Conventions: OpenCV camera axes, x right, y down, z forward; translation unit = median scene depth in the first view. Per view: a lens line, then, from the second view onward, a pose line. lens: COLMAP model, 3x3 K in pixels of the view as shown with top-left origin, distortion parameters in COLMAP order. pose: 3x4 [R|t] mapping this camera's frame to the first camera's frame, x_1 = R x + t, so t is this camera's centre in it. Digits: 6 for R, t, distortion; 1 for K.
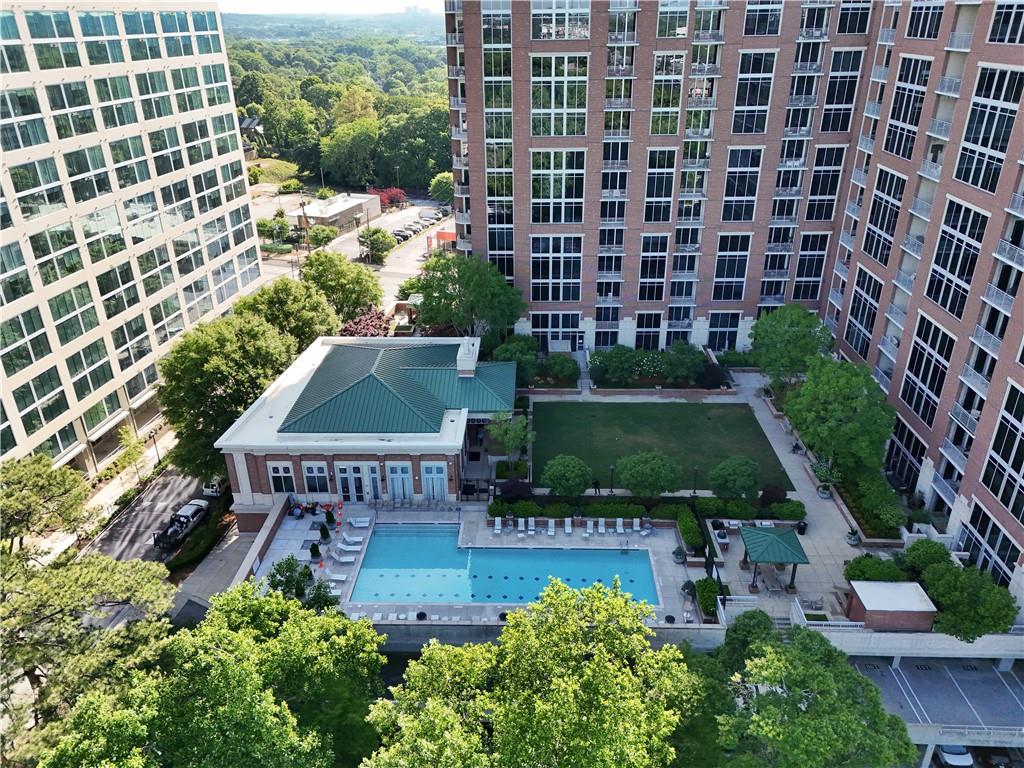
lens RADIAL K [[742.2, 0, 512.0], [0, 742.2, 384.0], [0, 0, 1]] dist [0.102052, -0.123384]
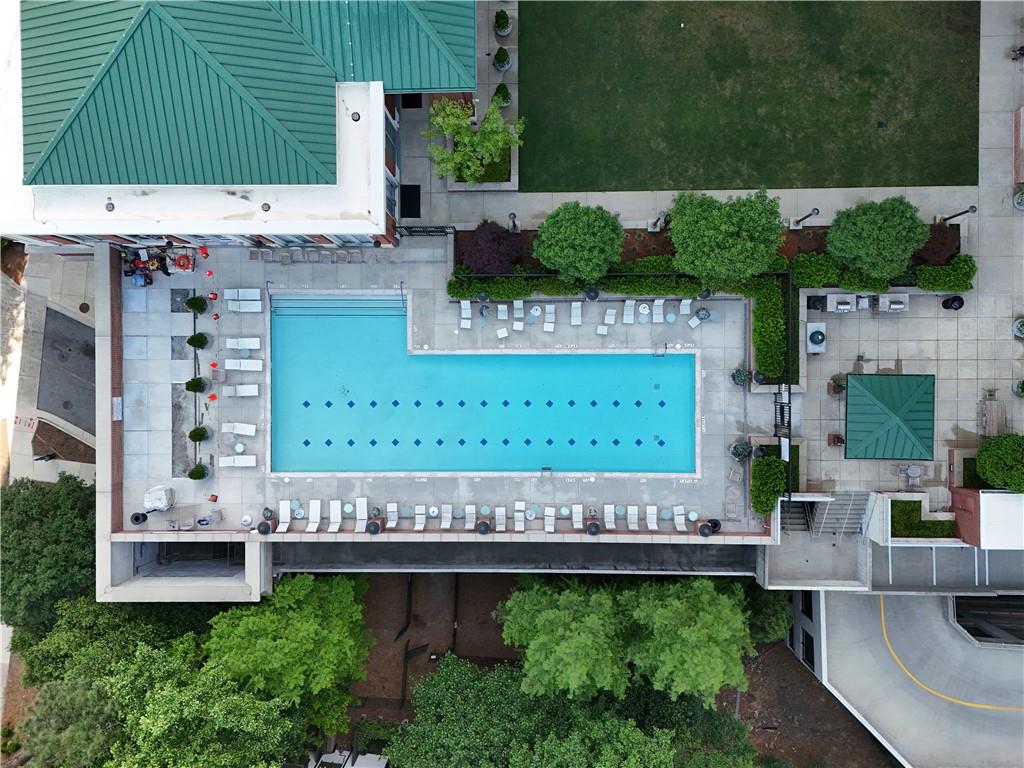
lens RADIAL K [[742.2, 0, 512.0], [0, 742.2, 384.0], [0, 0, 1]] dist [0.102052, -0.123384]
pose [[0.999224, -0.031583, -0.023527, 0.025332], [0.034894, 0.433006, 0.900715, -0.266551], [-0.018260, -0.900838, 0.433772, 0.505676]]
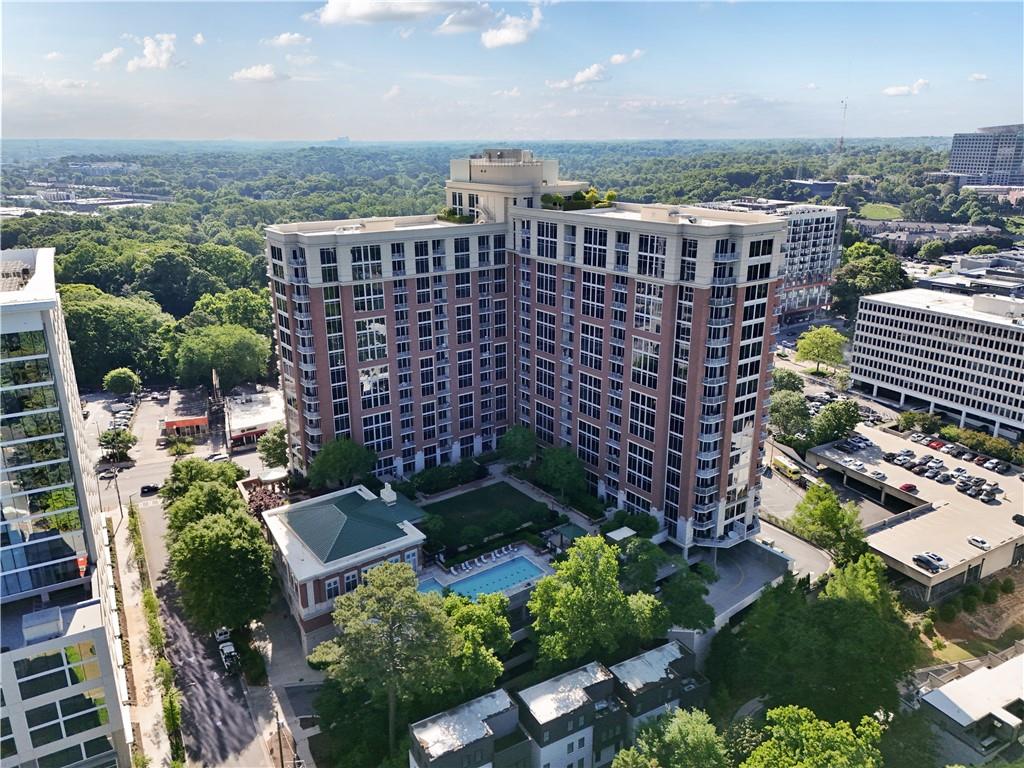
lens RADIAL K [[742.2, 0, 512.0], [0, 742.2, 384.0], [0, 0, 1]] dist [0.102052, -0.123384]
pose [[0.789894, -0.179865, 0.586272, -0.717206], [0.264680, 0.962383, -0.061354, -0.088575], [-0.553183, 0.203638, 0.807787, -0.566550]]
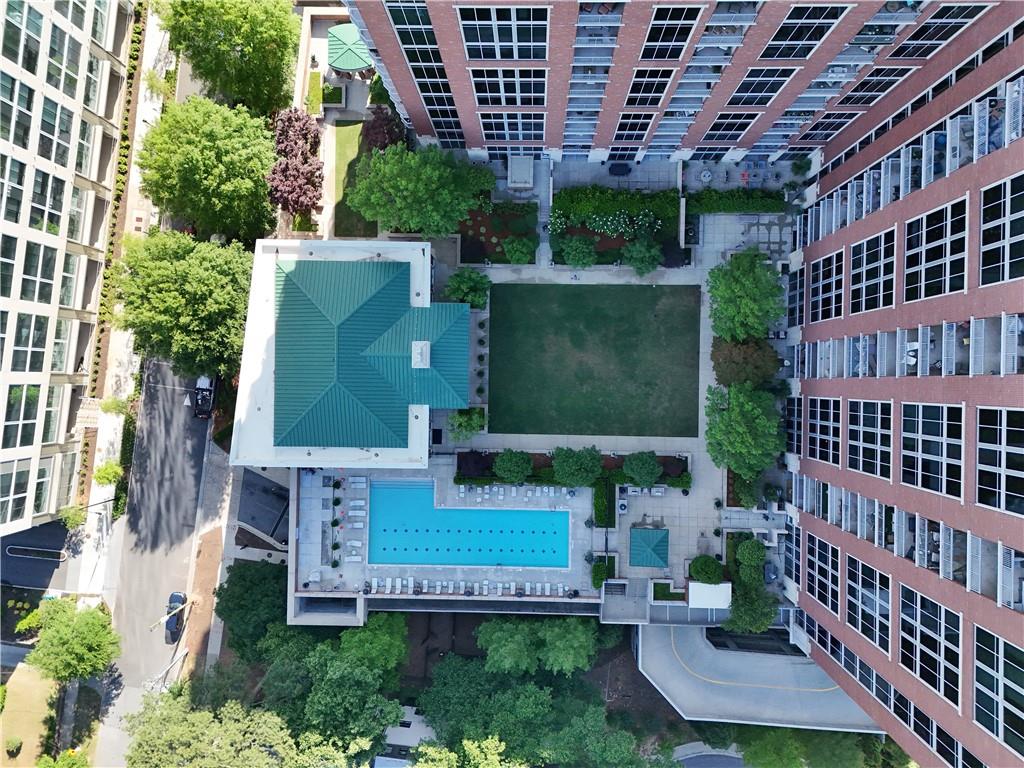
lens RADIAL K [[733.9, 0, 512.0], [0, 733.9, 384.0], [0, 0, 1]] dist [0.161670, -0.406211]
pose [[0.999689, -0.015884, -0.019210, 0.076178], [0.024251, 0.441619, 0.896875, -0.826530], [-0.005762, -0.897062, 0.441867, 0.438568]]
